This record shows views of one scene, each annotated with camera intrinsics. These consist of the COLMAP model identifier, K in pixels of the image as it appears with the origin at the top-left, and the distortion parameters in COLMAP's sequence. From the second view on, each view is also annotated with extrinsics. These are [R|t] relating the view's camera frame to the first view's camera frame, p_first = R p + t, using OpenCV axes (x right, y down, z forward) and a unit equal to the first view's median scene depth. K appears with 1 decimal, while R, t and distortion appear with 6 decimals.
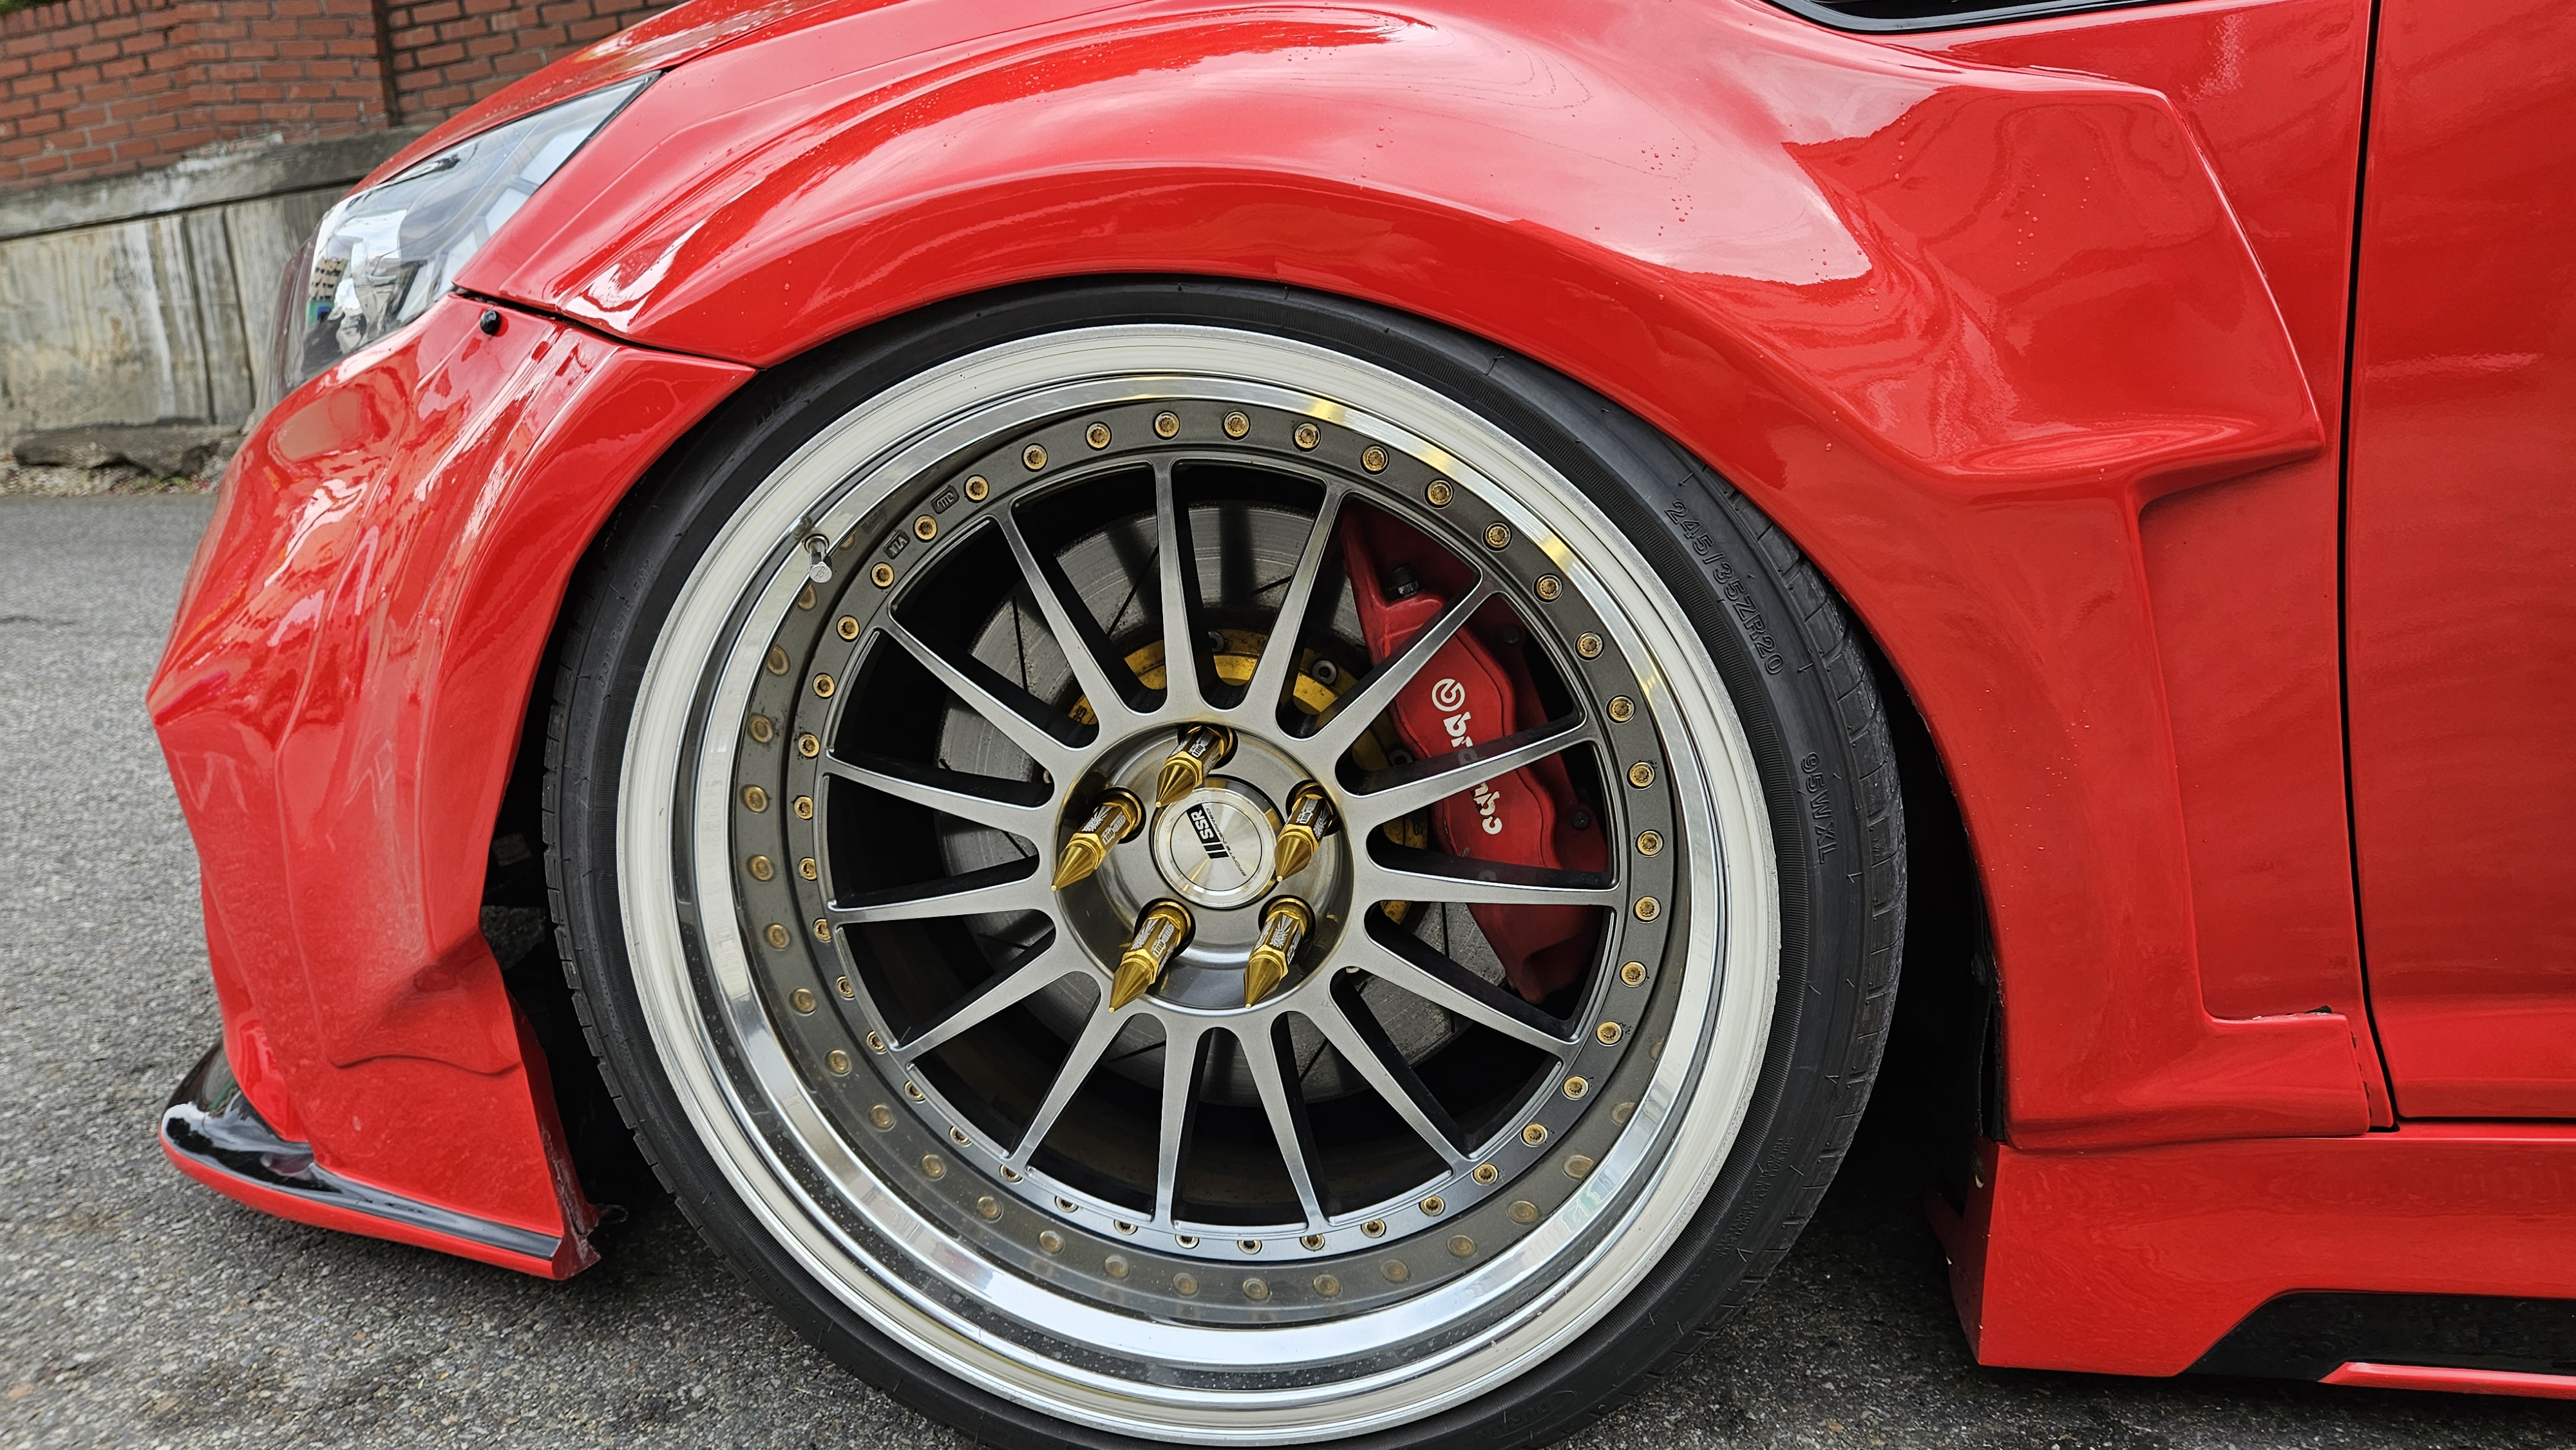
lens RADIAL K [[1781.3, 0, 1288.0], [0, 1781.3, 725.0], [0, 0, 1]] dist [-0.009345, 0.001618]
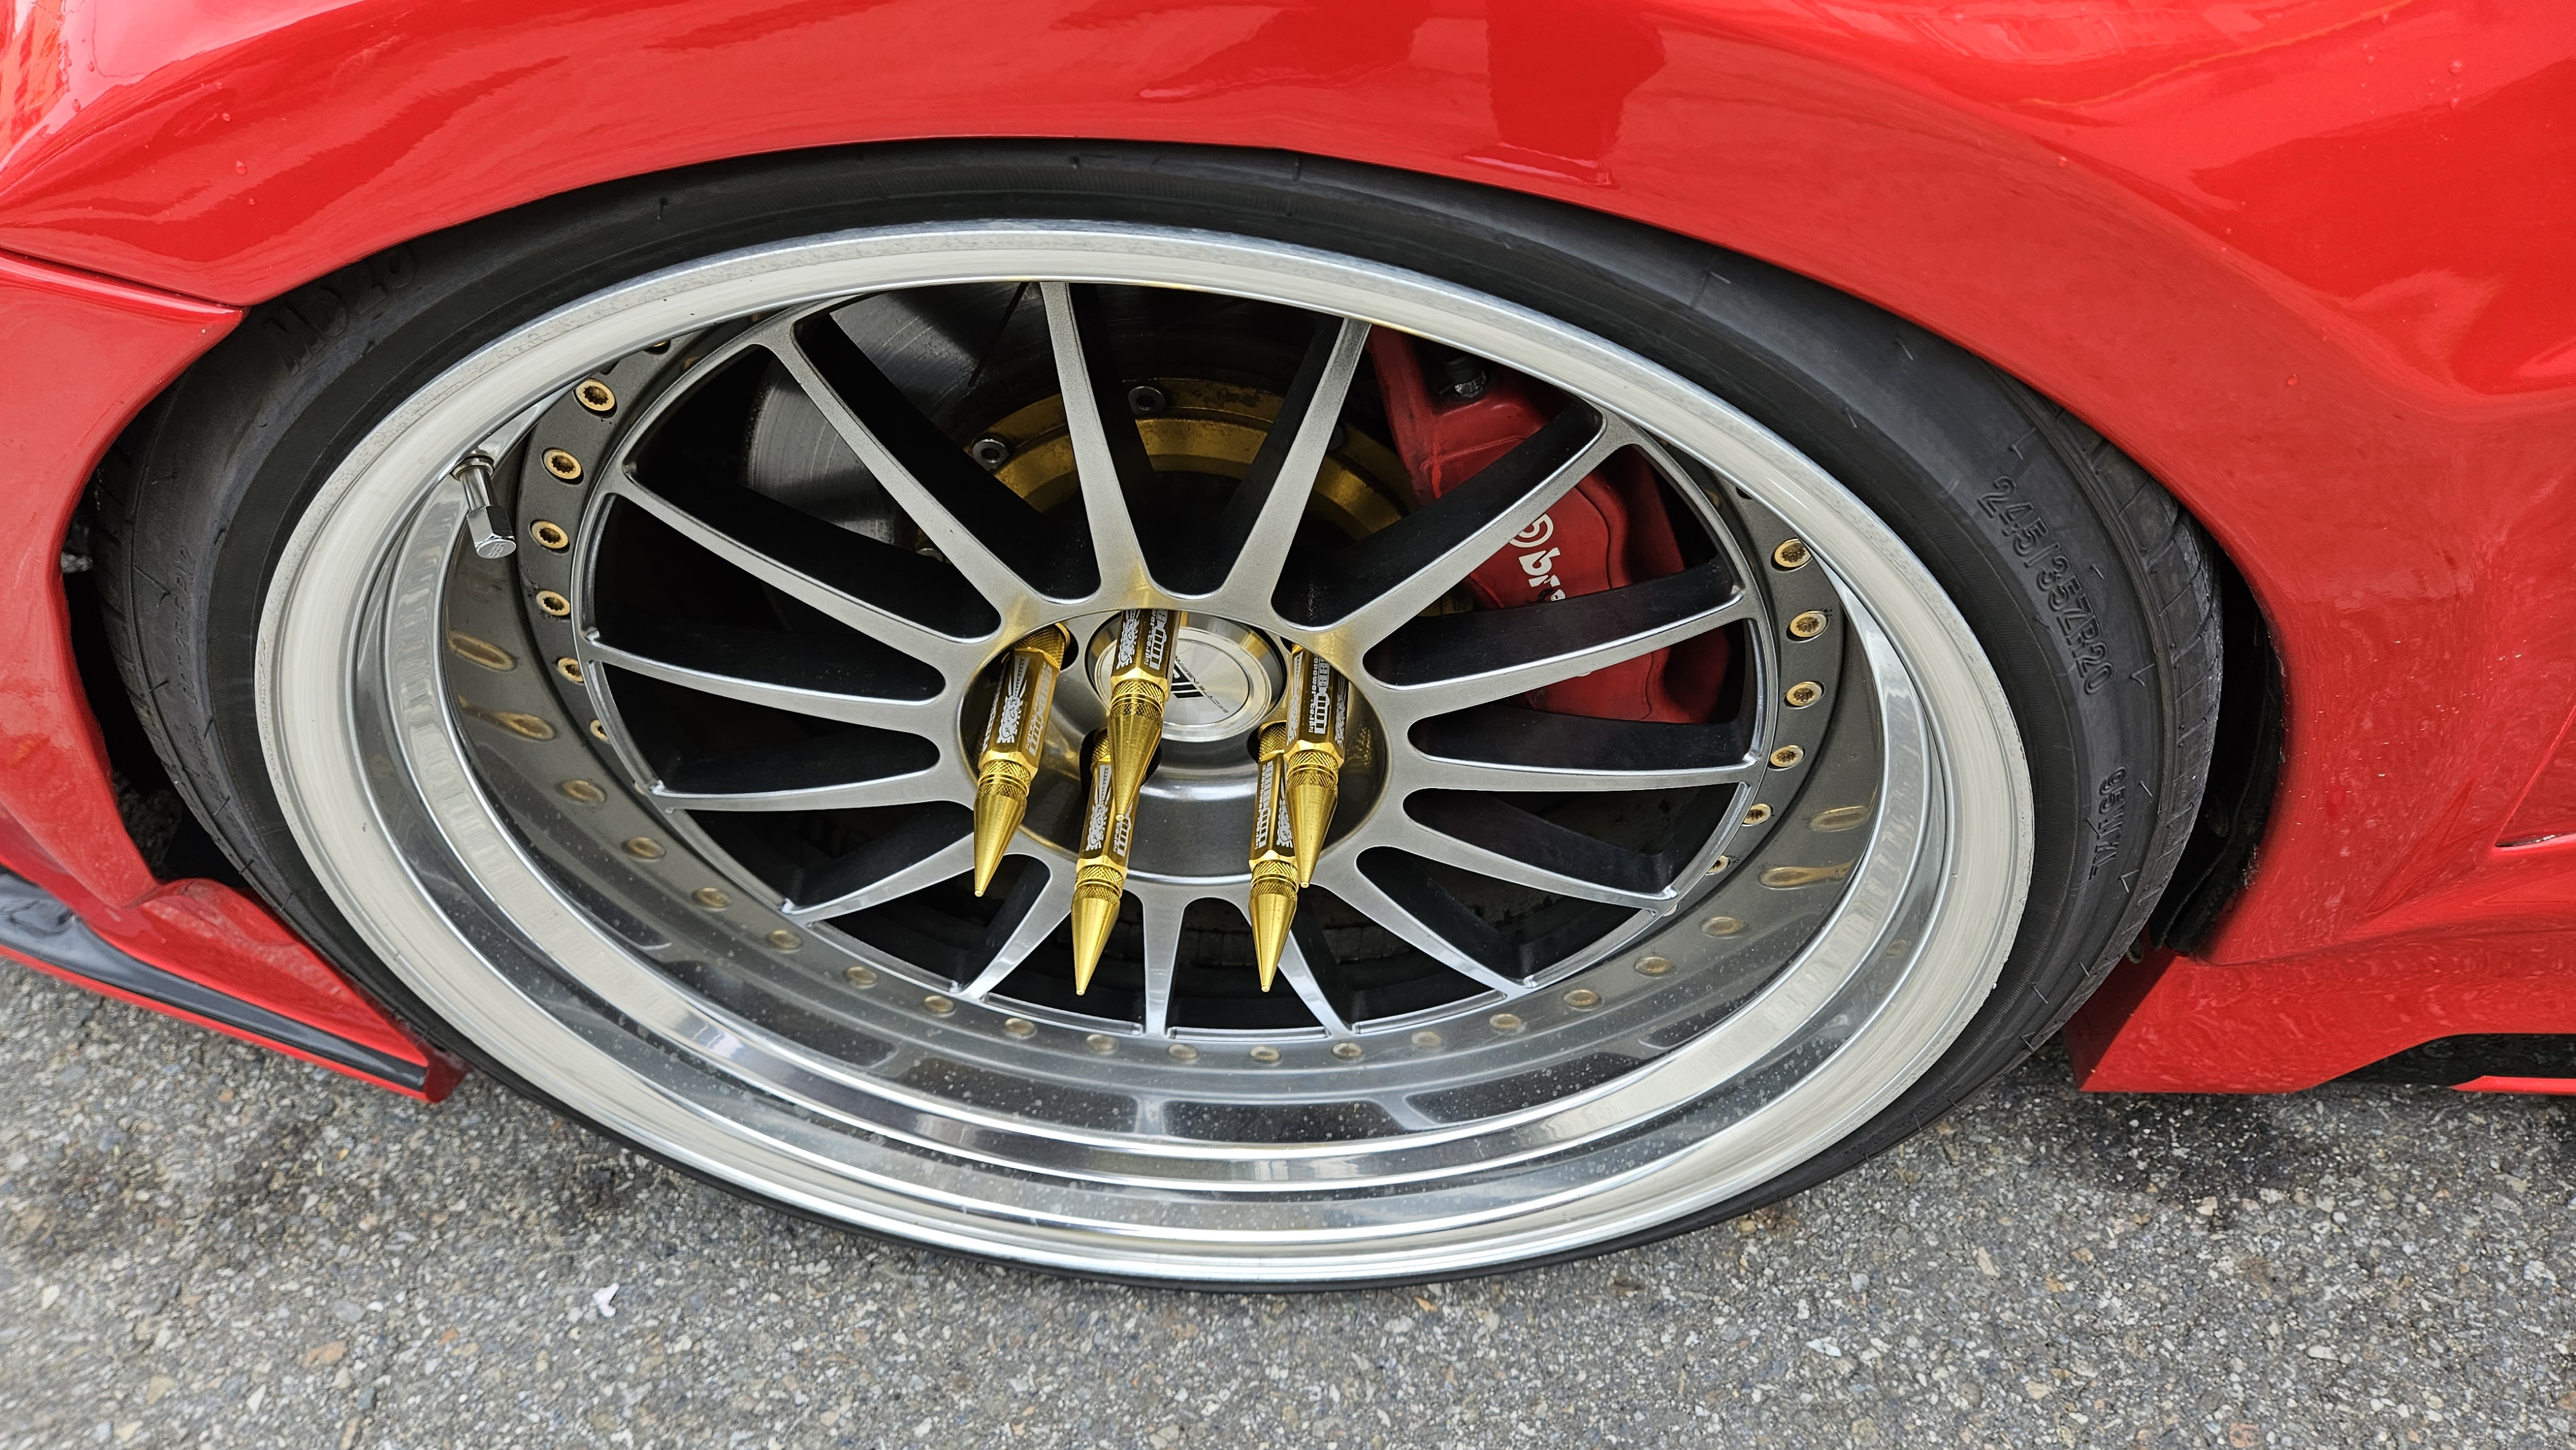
lens RADIAL K [[1732.1, 0, 1297.6], [0, 1732.1, 723.8], [0, 0, 1]] dist [0.008971, -0.014535]
pose [[0.994167, -0.095320, 0.050452, -0.029735], [0.047057, 0.804317, 0.592335, -0.305033], [-0.097040, -0.586506, 0.804111, 0.406986]]
